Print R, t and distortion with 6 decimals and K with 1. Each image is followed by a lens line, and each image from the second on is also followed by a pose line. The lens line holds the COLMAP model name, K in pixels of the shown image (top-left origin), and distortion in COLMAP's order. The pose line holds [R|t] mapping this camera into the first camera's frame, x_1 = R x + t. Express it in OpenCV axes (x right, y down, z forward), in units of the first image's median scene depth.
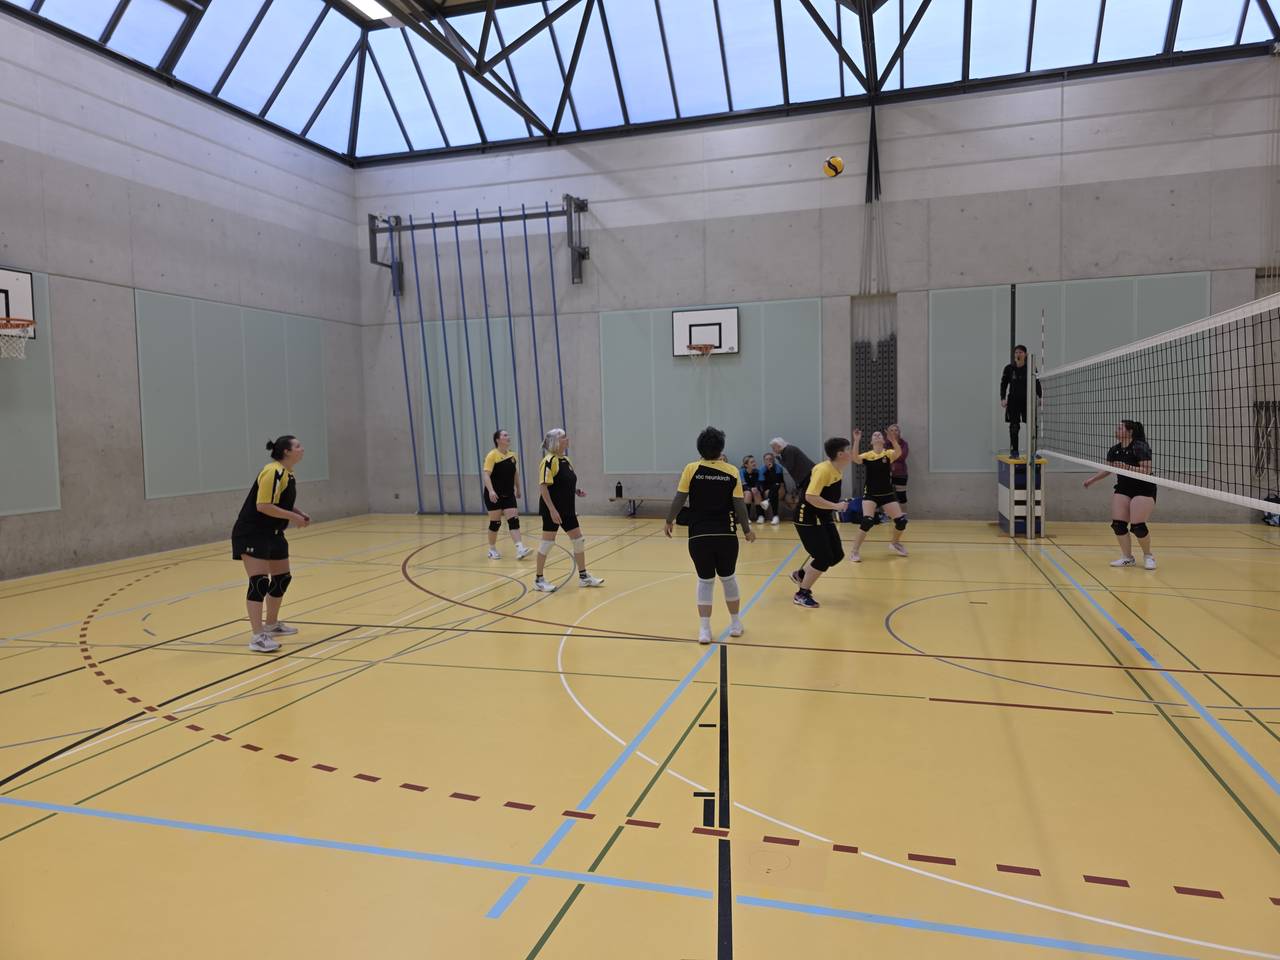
lens RADIAL K [[865.9, 0, 646.9], [0, 865.9, 480.0], [0, 0, 1]] dist [0.075358, -0.061504]
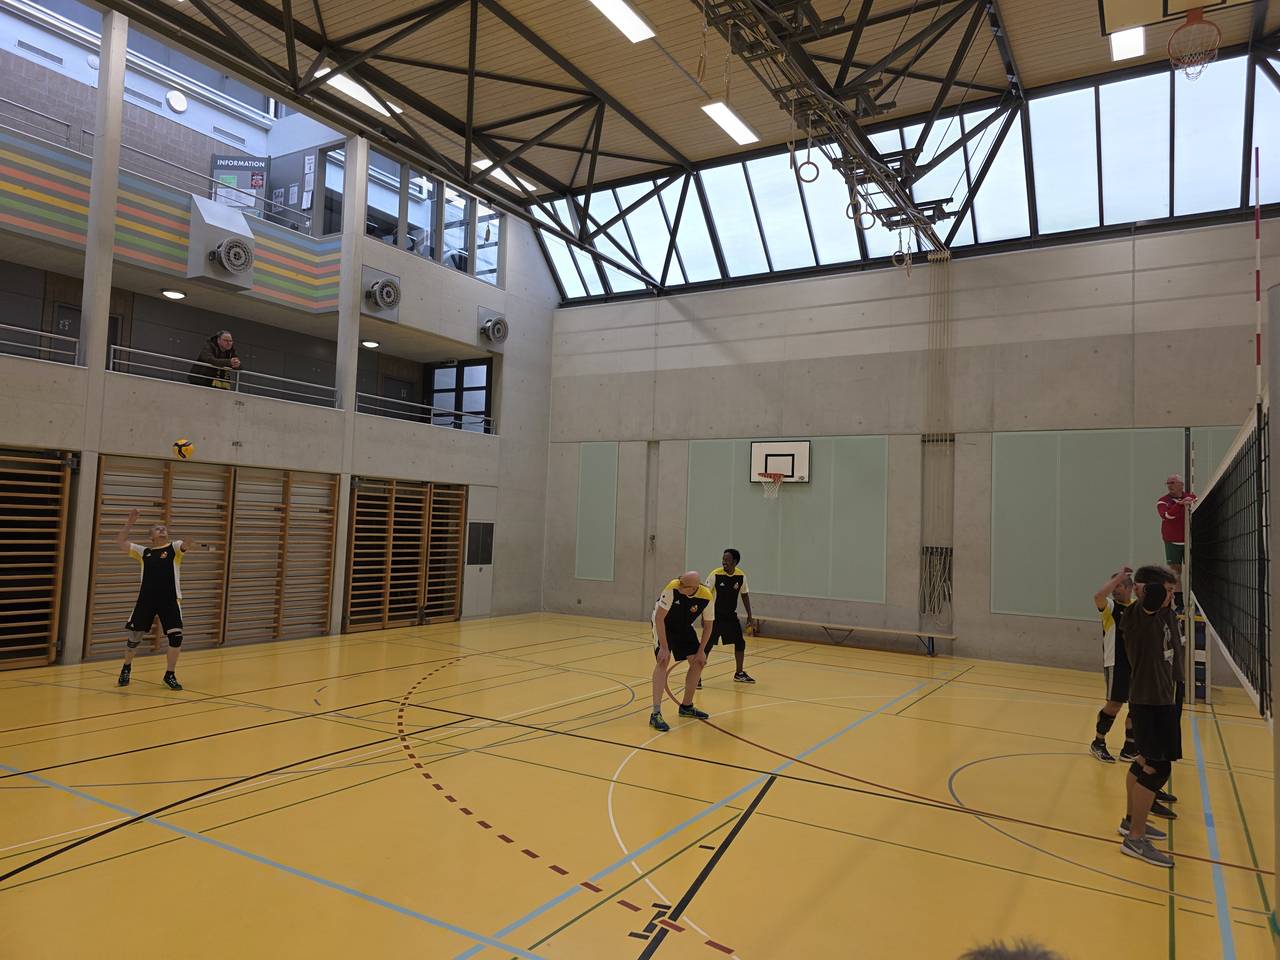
lens RADIAL K [[865.9, 0, 658.5], [0, 865.9, 481.2], [0, 0, 1]] dist [0.075358, -0.061504]
pose [[0.967313, 0.048548, -0.248893, 0.081606], [-0.082016, 0.988646, -0.125910, -0.000597], [0.239955, 0.142208, 0.960312, -0.022707]]
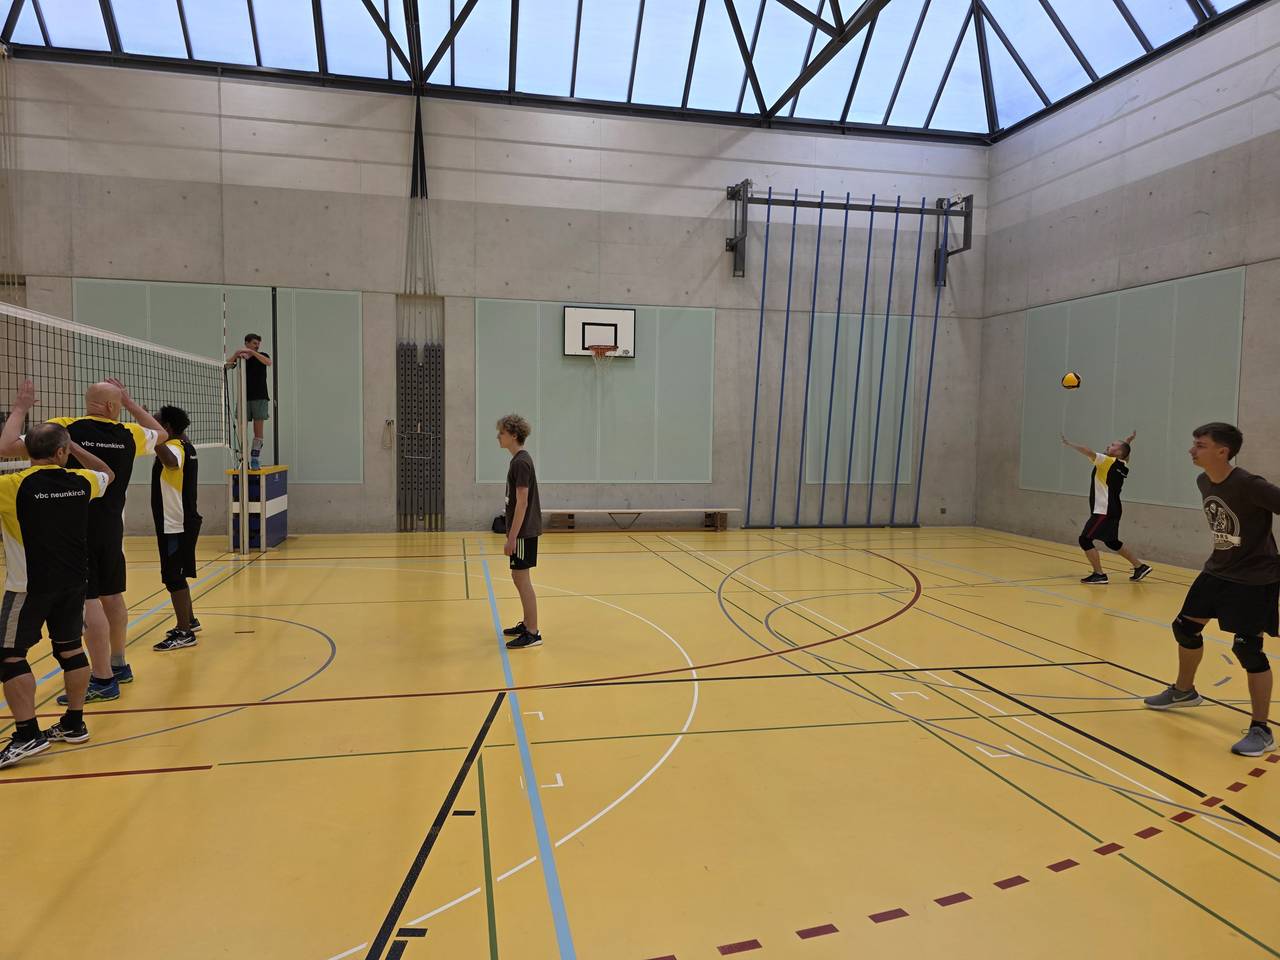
lens RADIAL K [[926.6, 0, 636.1], [0, 926.6, 483.8], [0, 0, 1]] dist [0.053935, -0.046468]
pose [[0.878560, 0.010391, 0.477518, -0.194161], [-0.006517, 0.999931, -0.009768, 0.000858], [-0.477587, 0.005470, 0.878568, 0.057810]]
